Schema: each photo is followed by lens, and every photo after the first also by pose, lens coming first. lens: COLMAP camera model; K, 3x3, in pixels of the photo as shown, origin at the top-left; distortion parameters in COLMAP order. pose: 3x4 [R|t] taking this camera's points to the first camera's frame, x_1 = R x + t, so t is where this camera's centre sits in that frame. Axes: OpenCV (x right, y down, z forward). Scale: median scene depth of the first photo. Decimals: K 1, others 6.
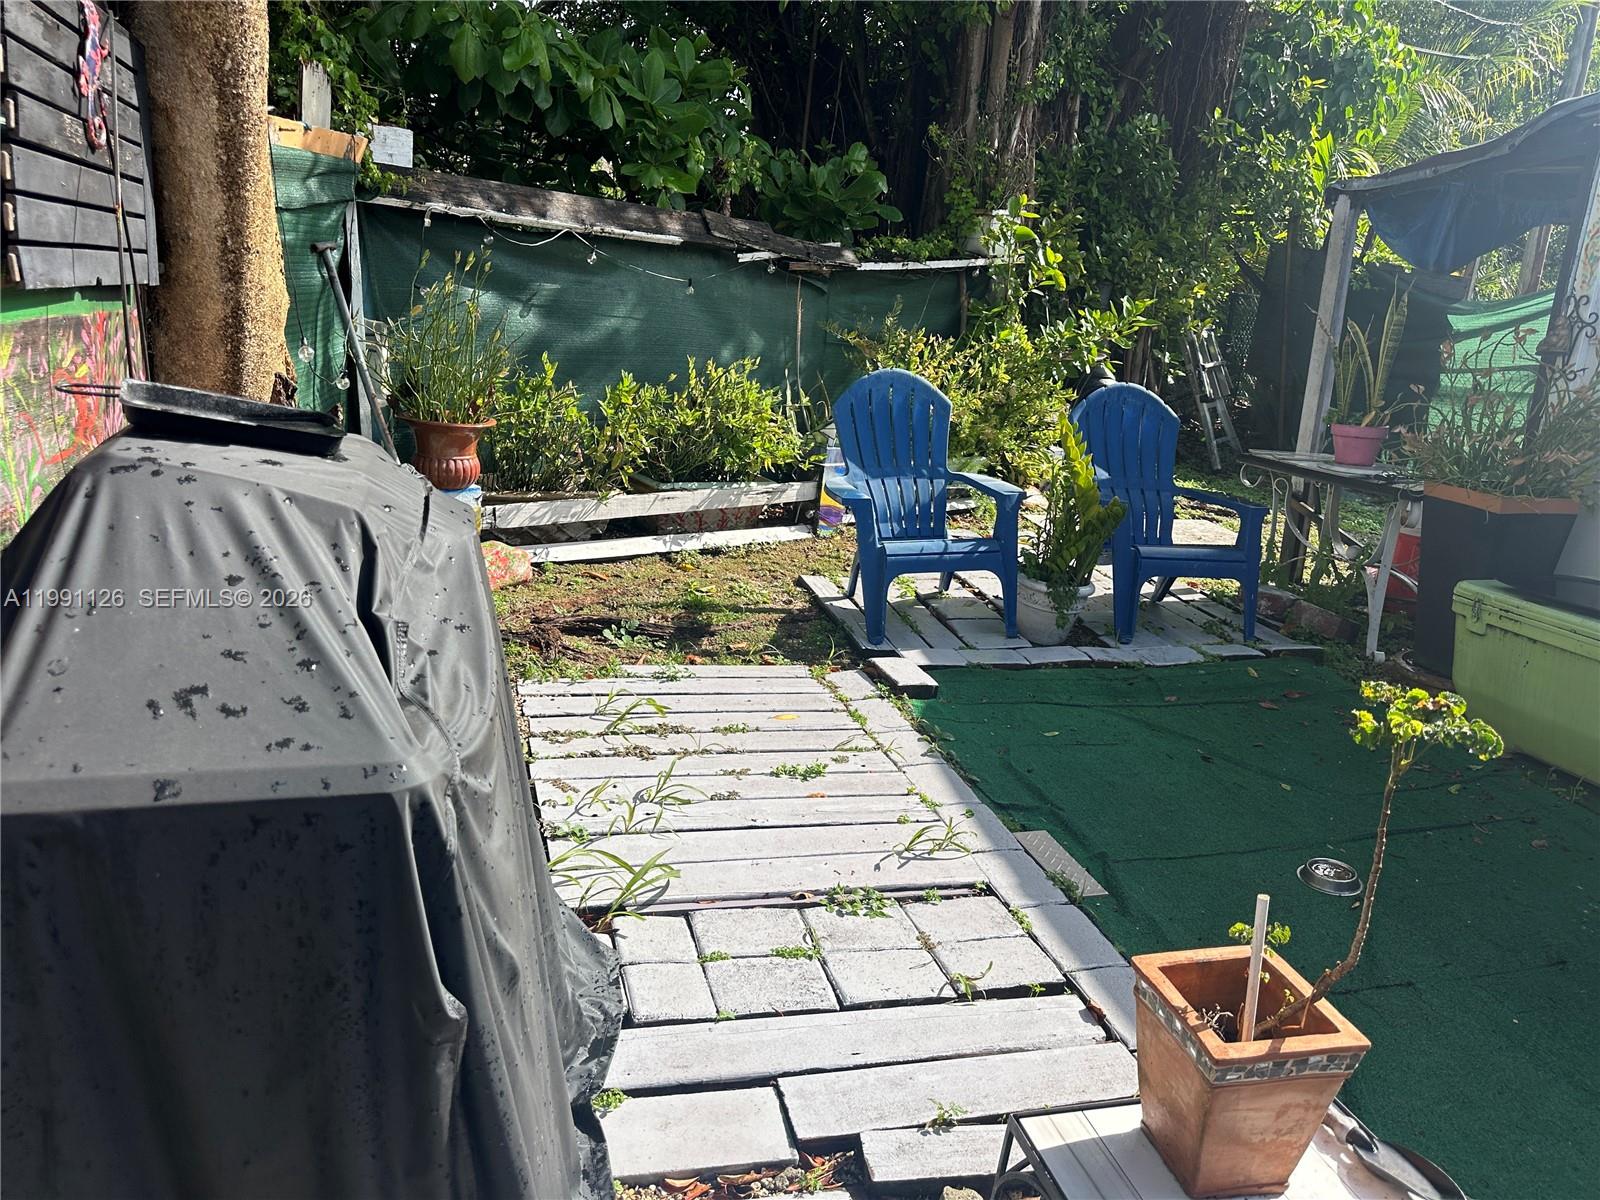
lens RADIAL K [[1135.3, 0, 791.1], [0, 1135.3, 628.6], [0, 0, 1]] dist [0.031856, -0.033171]
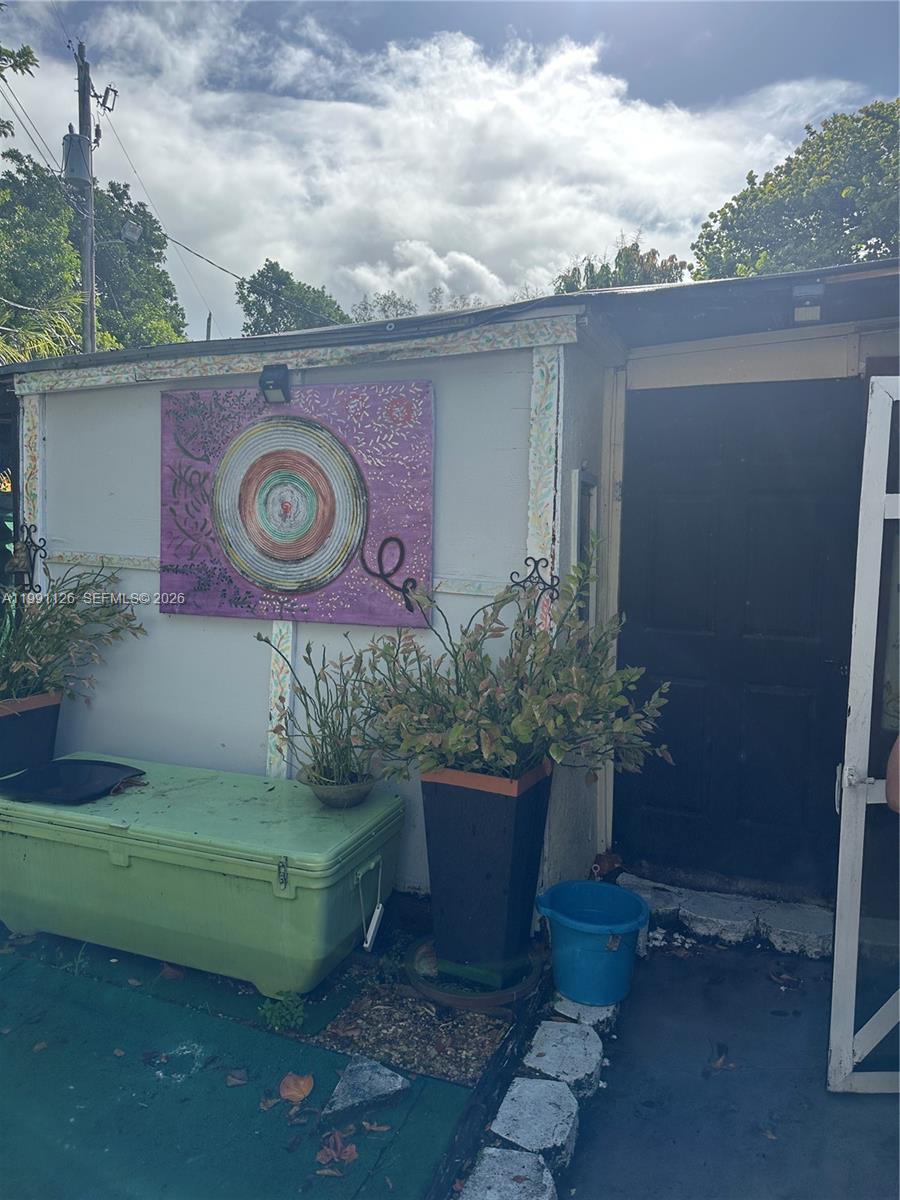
lens RADIAL K [[851.5, 0, 448.6], [0, 851.5, 603.6], [0, 0, 1]] dist [0.031856, -0.033171]
pose [[0.621082, -0.122492, 0.774115, 0.149432], [0.237316, 0.970735, -0.036797, -0.041672], [-0.746953, 0.206564, 0.631975, 0.062538]]
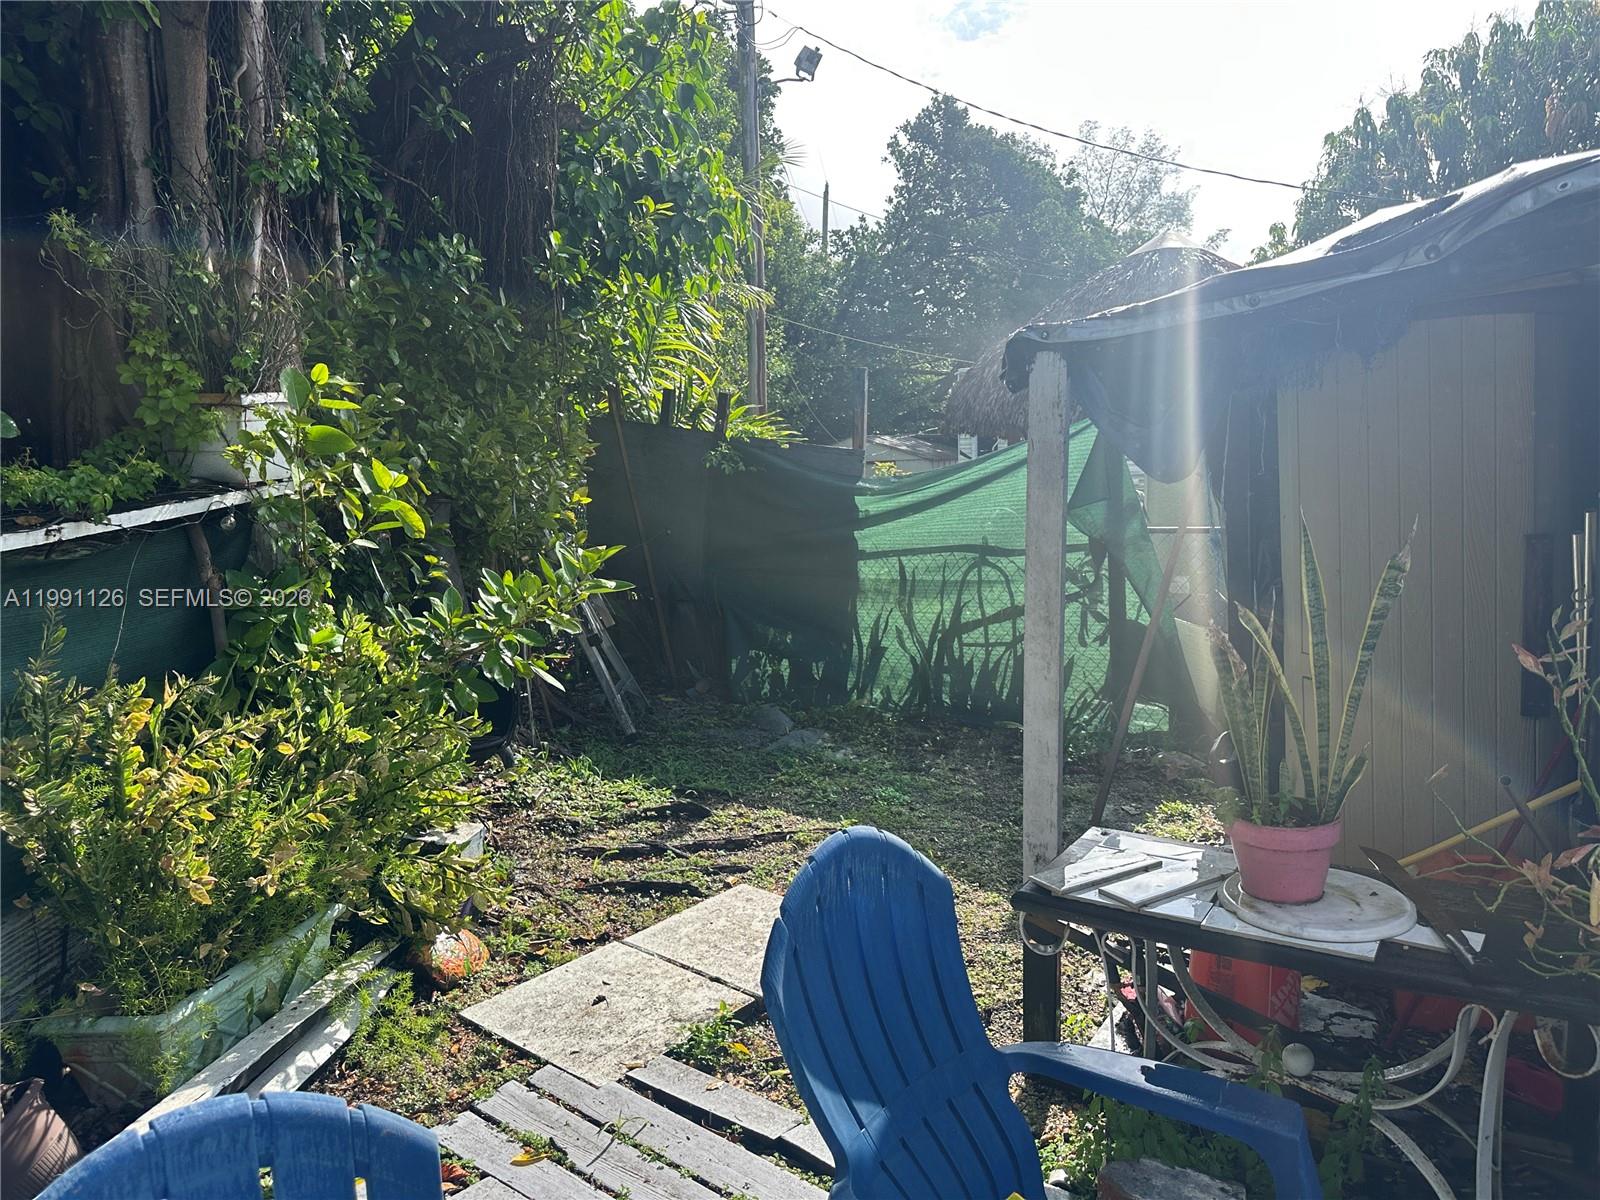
lens RADIAL K [[1135.3, 0, 807.6], [0, 1135.3, 600.0], [0, 0, 1]] dist [0.031856, -0.033171]
pose [[0.760944, -0.154694, 0.630106, 0.042063], [0.249612, 0.966213, -0.064233, -0.194410], [-0.598881, 0.206160, 0.773848, 0.505865]]
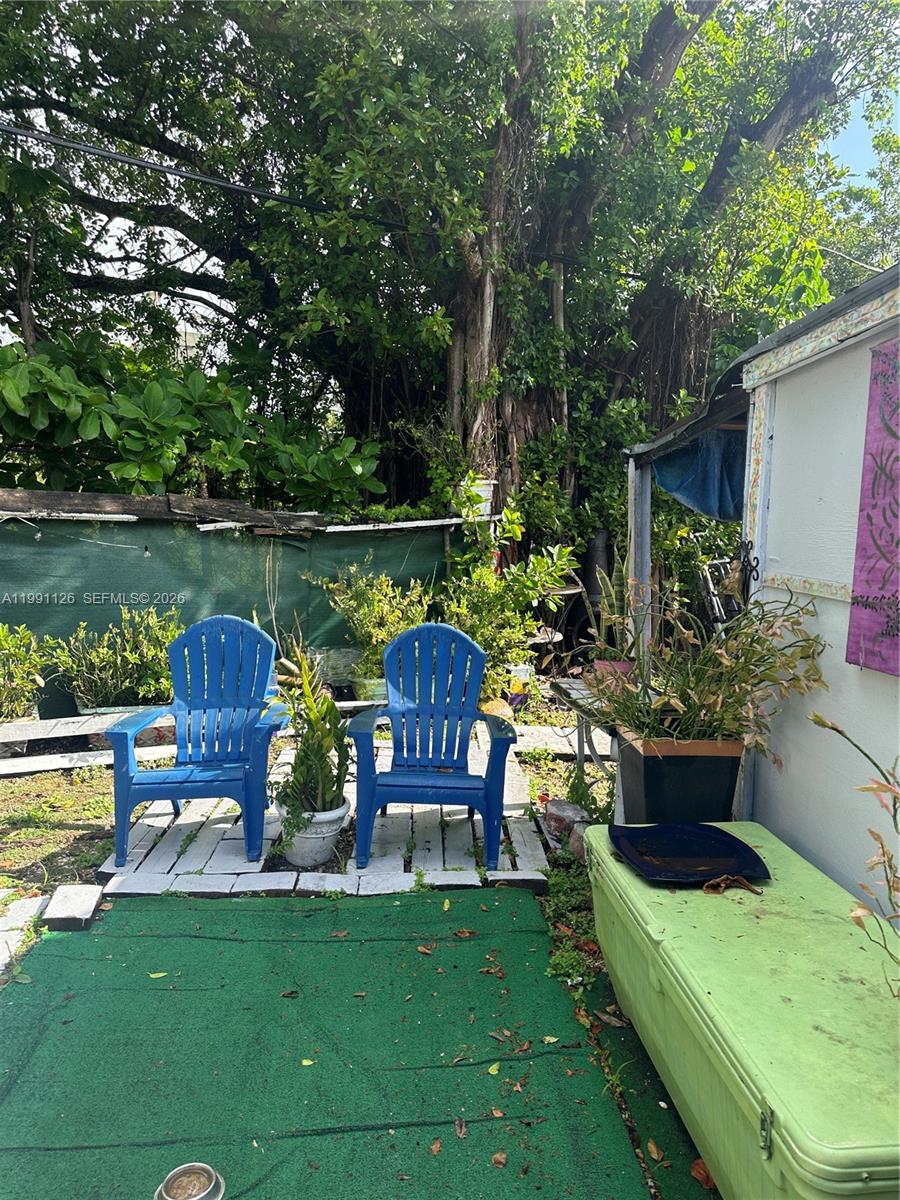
lens RADIAL K [[851.5, 0, 448.7], [0, 851.5, 611.5], [0, 0, 1]] dist [0.031856, -0.033171]
pose [[0.981951, -0.021522, -0.187907, 0.340049], [-0.016255, 0.980226, -0.197212, -0.042645], [0.188436, 0.196707, 0.962184, 0.129154]]
